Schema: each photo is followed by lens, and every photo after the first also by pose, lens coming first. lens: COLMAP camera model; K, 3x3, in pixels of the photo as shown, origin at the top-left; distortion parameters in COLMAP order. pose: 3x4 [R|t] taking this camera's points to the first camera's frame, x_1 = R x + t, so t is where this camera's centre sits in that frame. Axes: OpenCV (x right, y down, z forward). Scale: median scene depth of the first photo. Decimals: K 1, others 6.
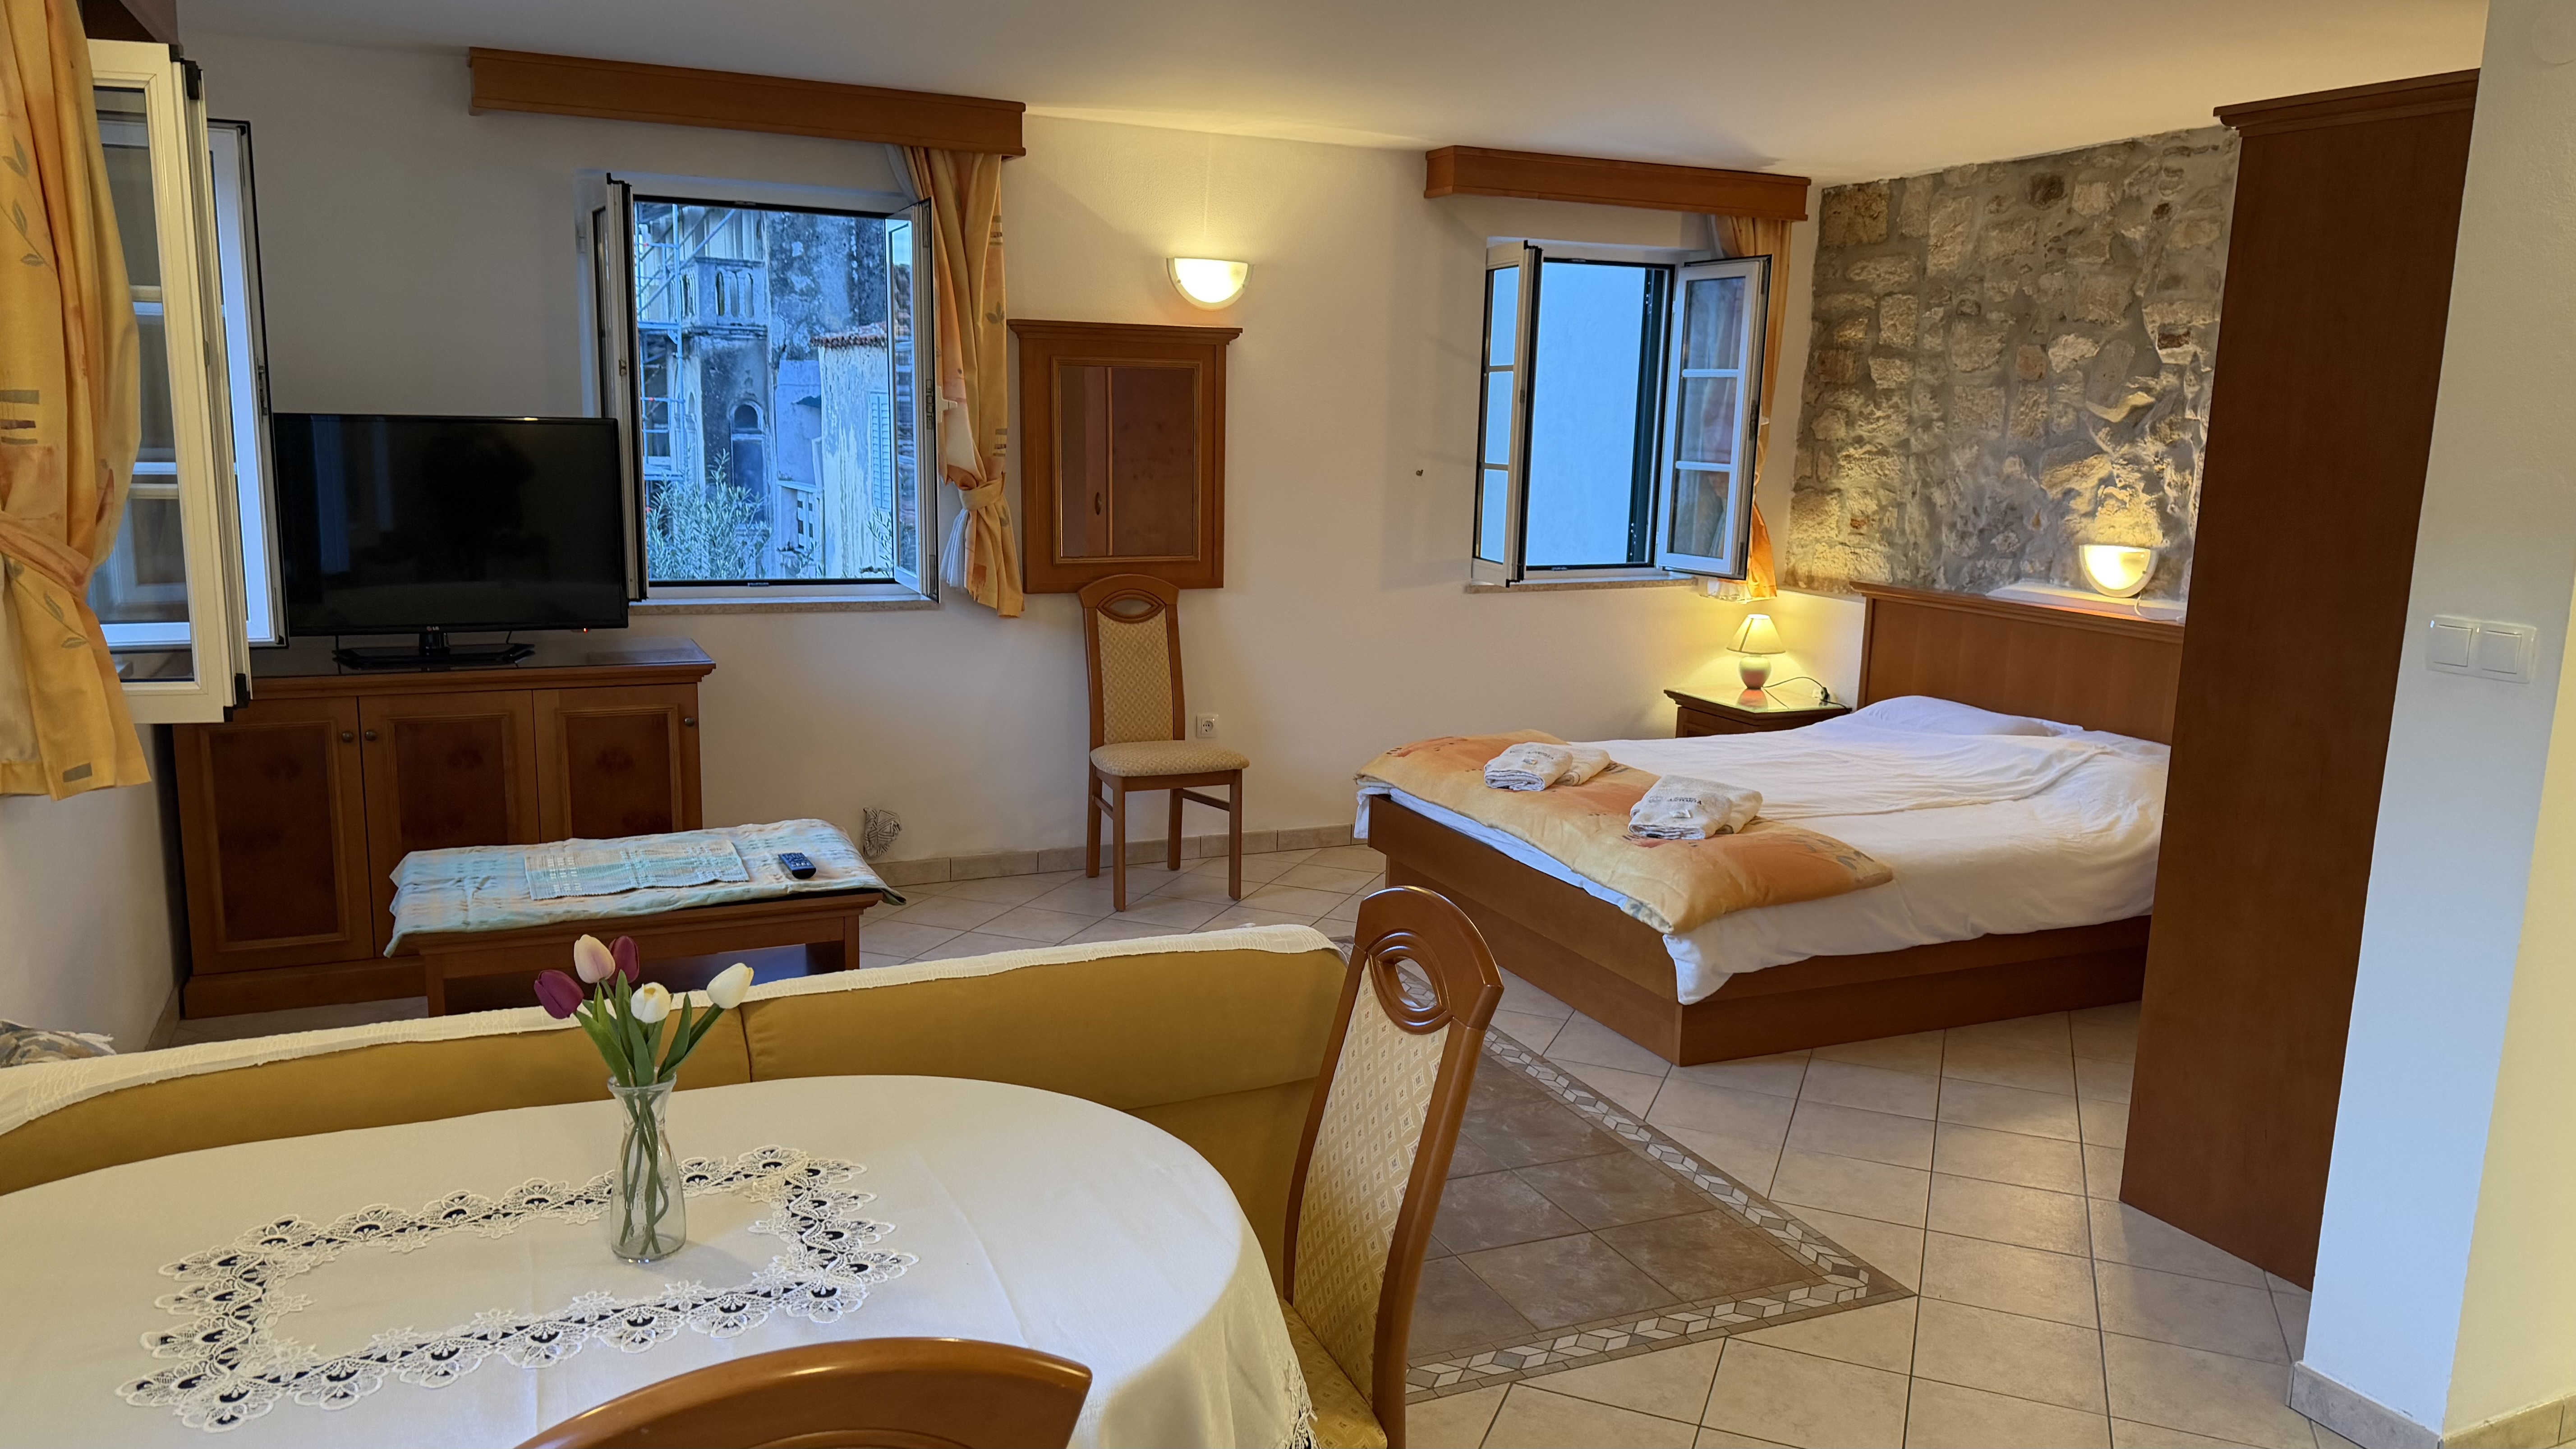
lens RADIAL K [[1803.7, 0, 1268.5], [0, 1803.7, 735.5], [0, 0, 1]] dist [0.082757, -0.109795]
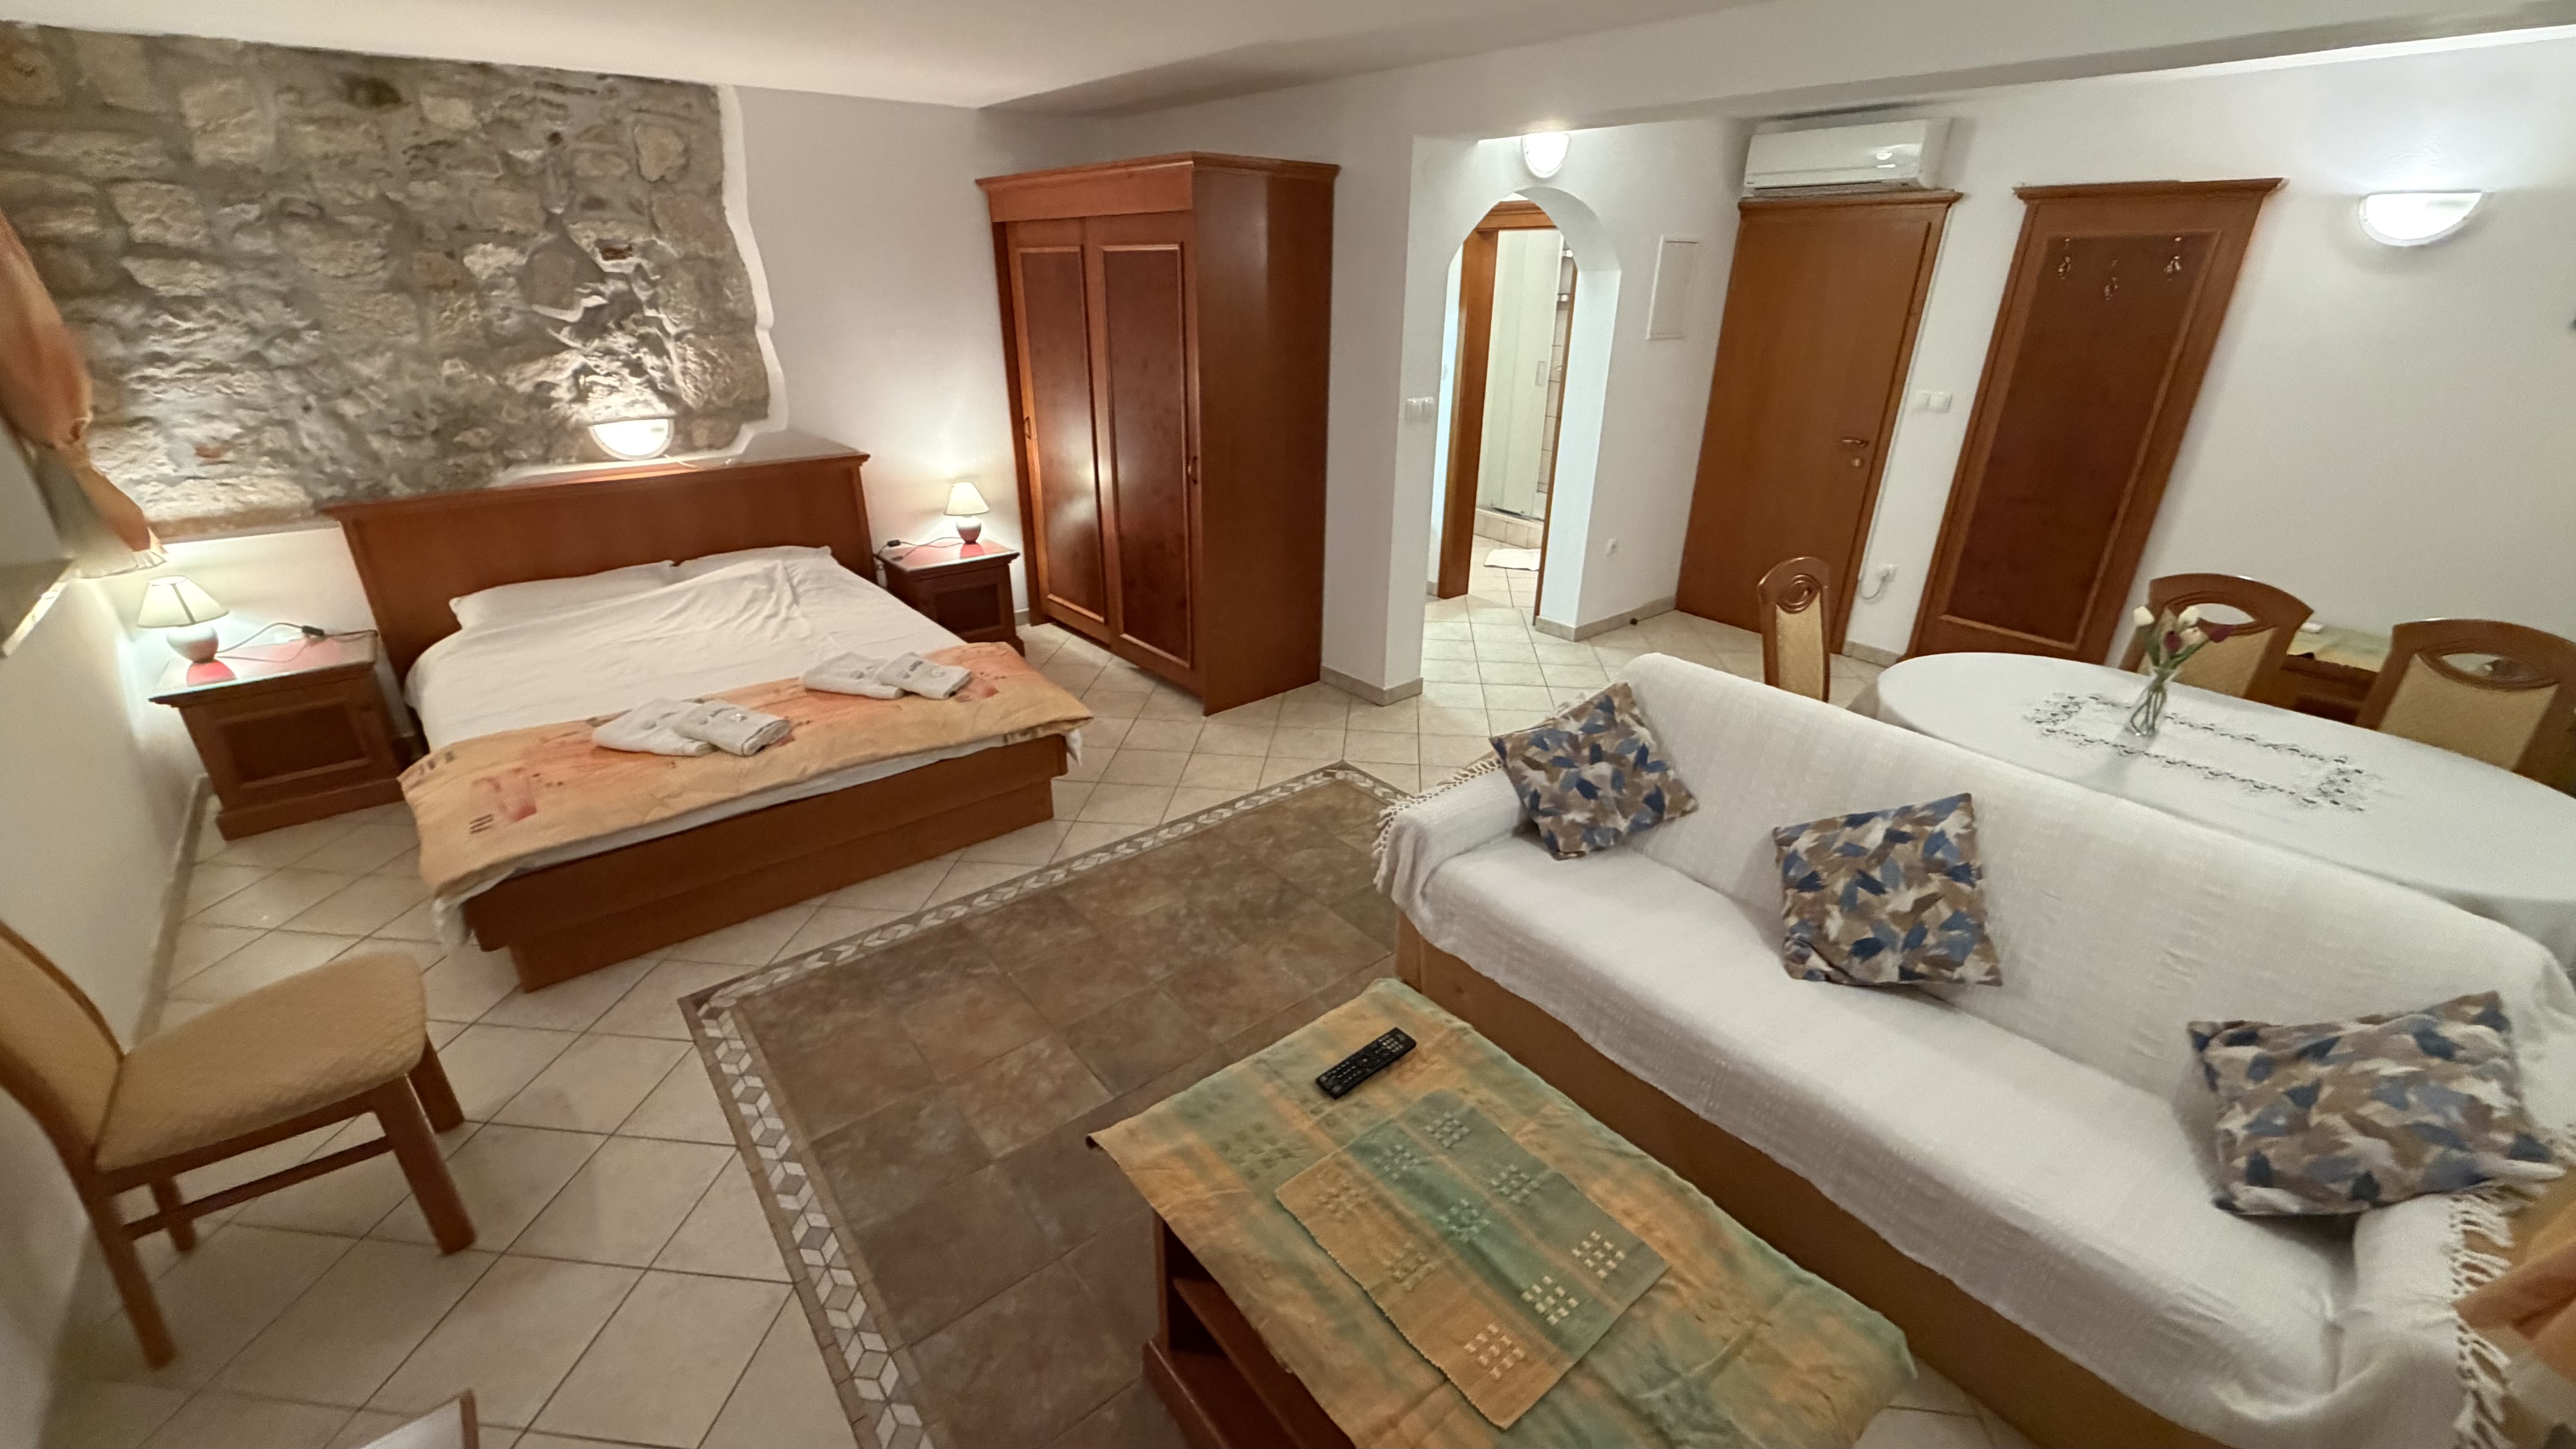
lens RADIAL K [[1025.0, 0, 1281.4], [0, 1025.0, 722.3], [0, 0, 1]] dist [-0.001681, 0.000610]
pose [[-0.263453, -0.412244, 0.872151, -0.392559], [0.161842, 0.872388, 0.461244, -0.180183], [-0.950999, 0.262666, -0.163115, 0.737850]]
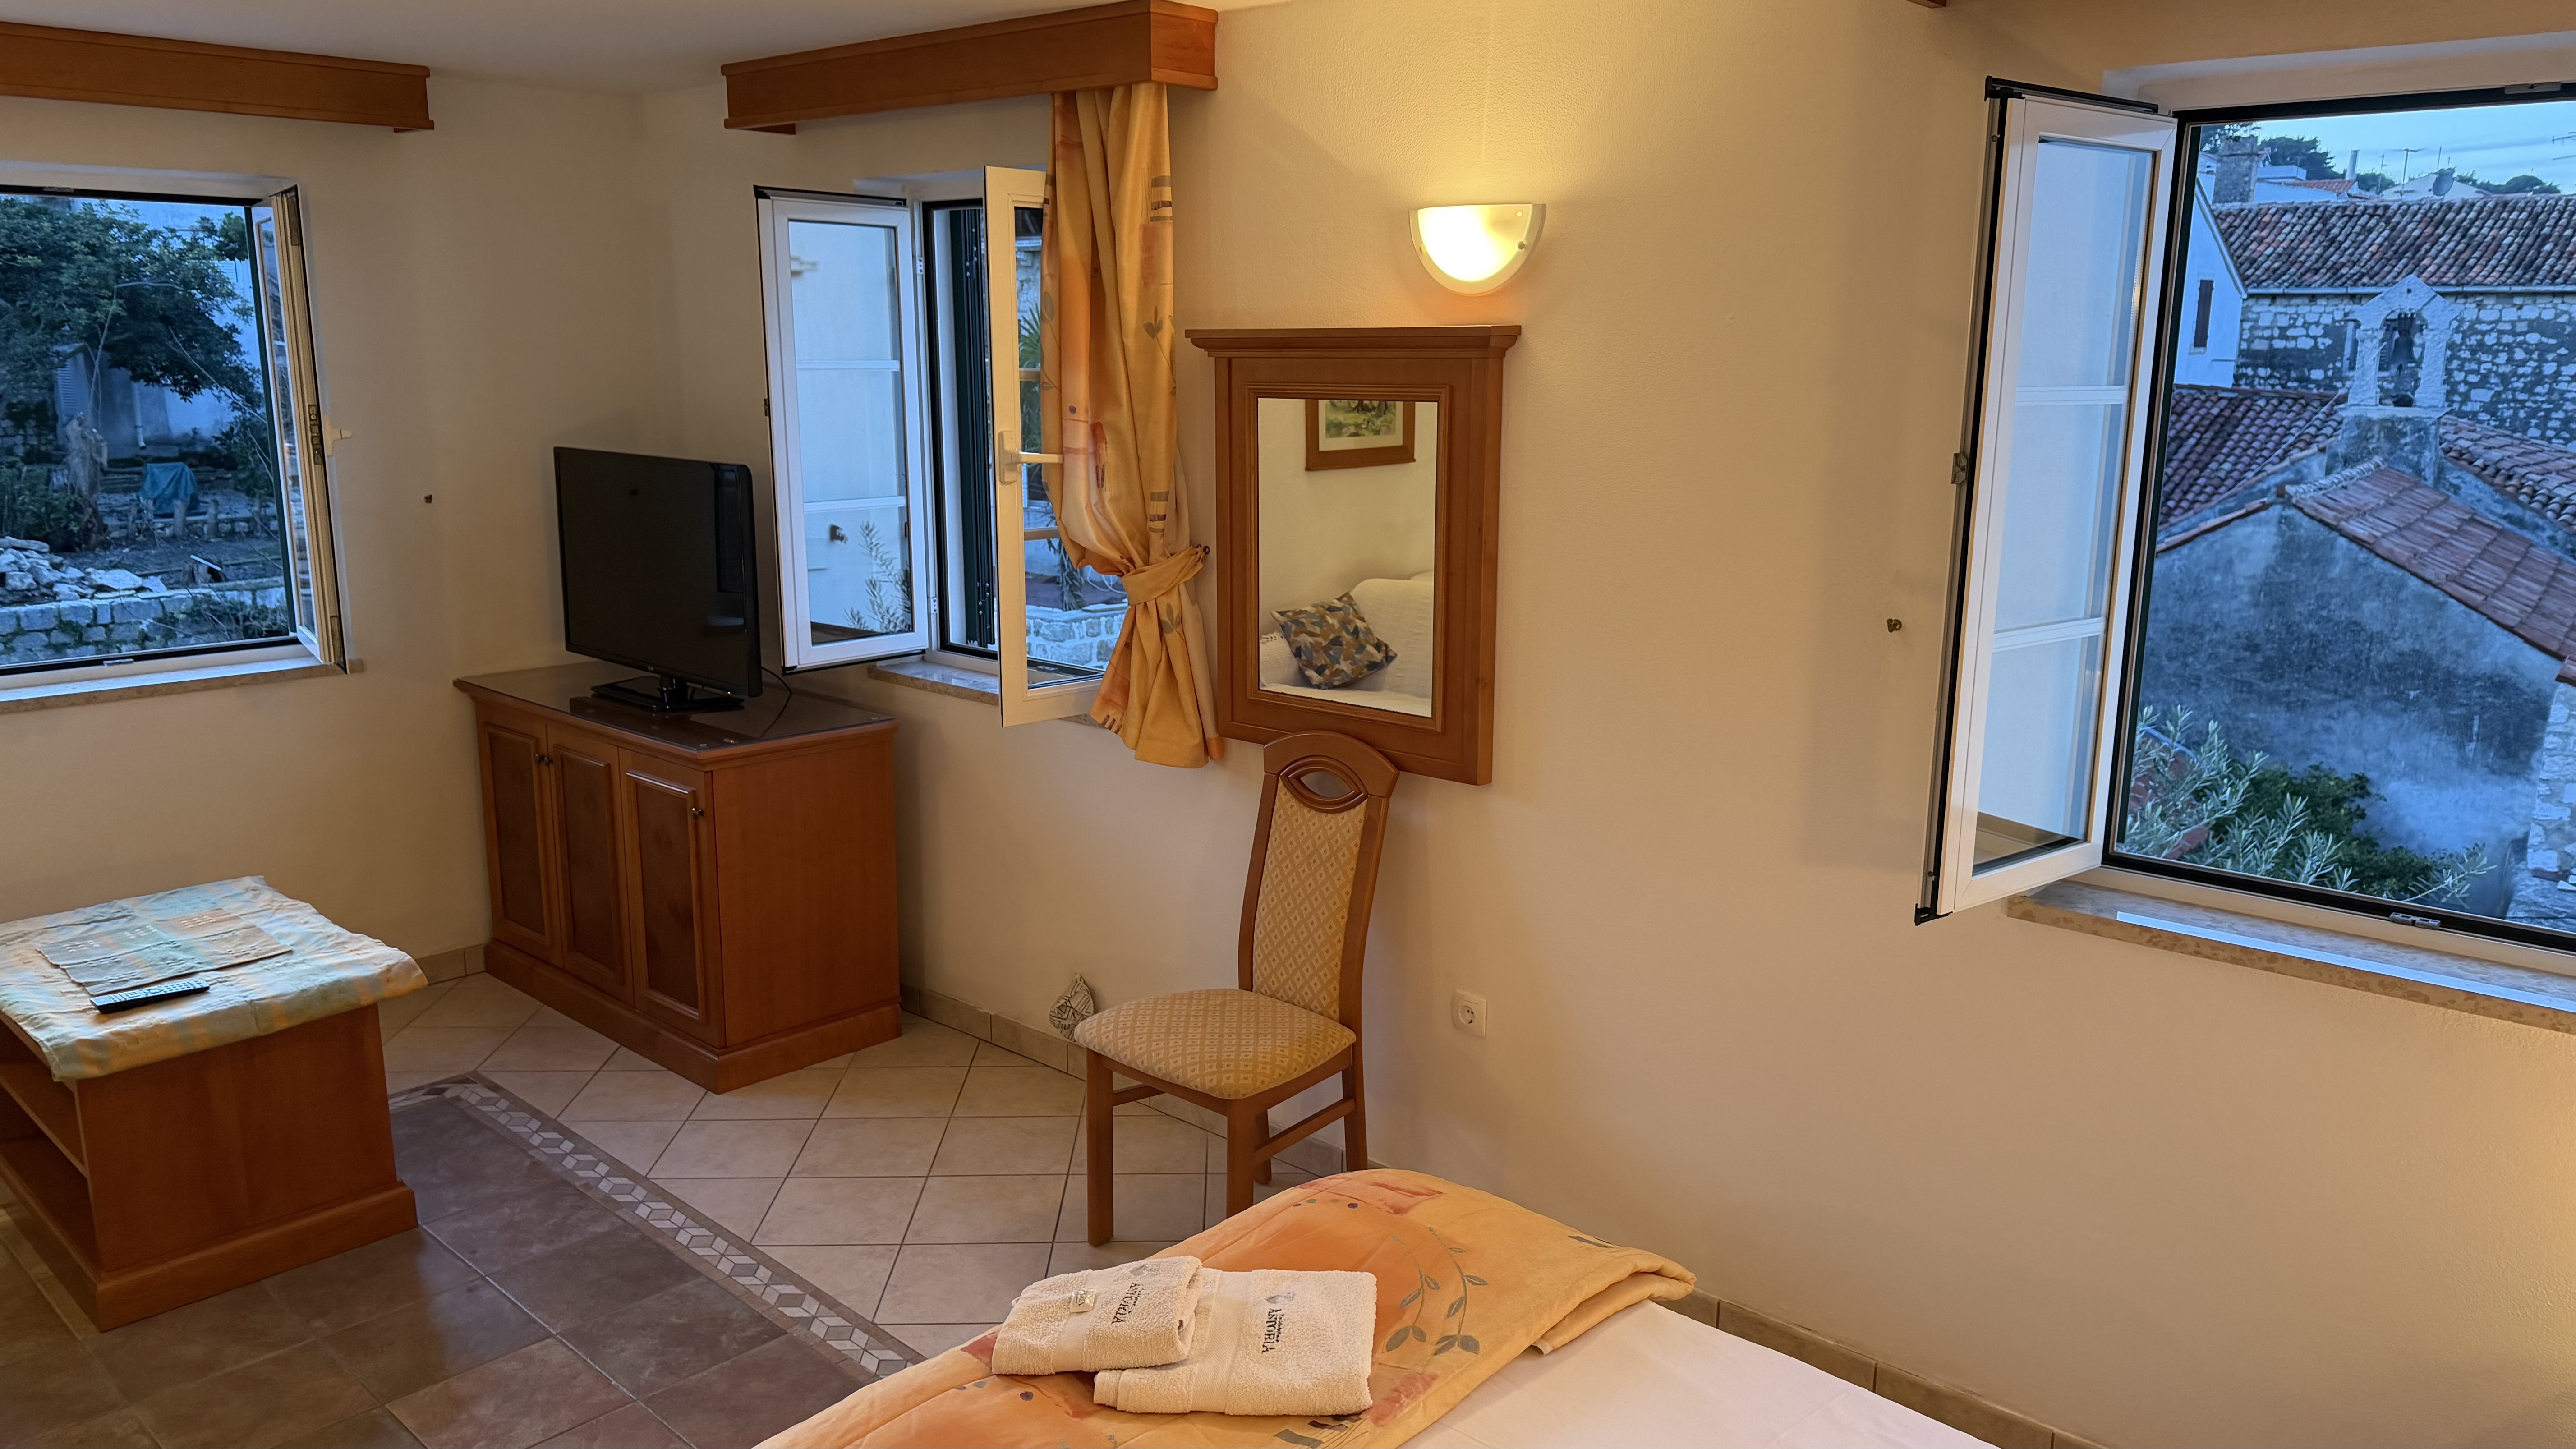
lens RADIAL K [[1803.7, 0, 1288.6], [0, 1803.7, 728.4], [0, 0, 1]] dist [0.082757, -0.109795]
pose [[0.392534, 0.171496, -0.903607, 0.498695], [-0.164729, 0.979685, 0.114375, -0.168343], [0.904865, 0.103954, 0.412810, 0.773212]]
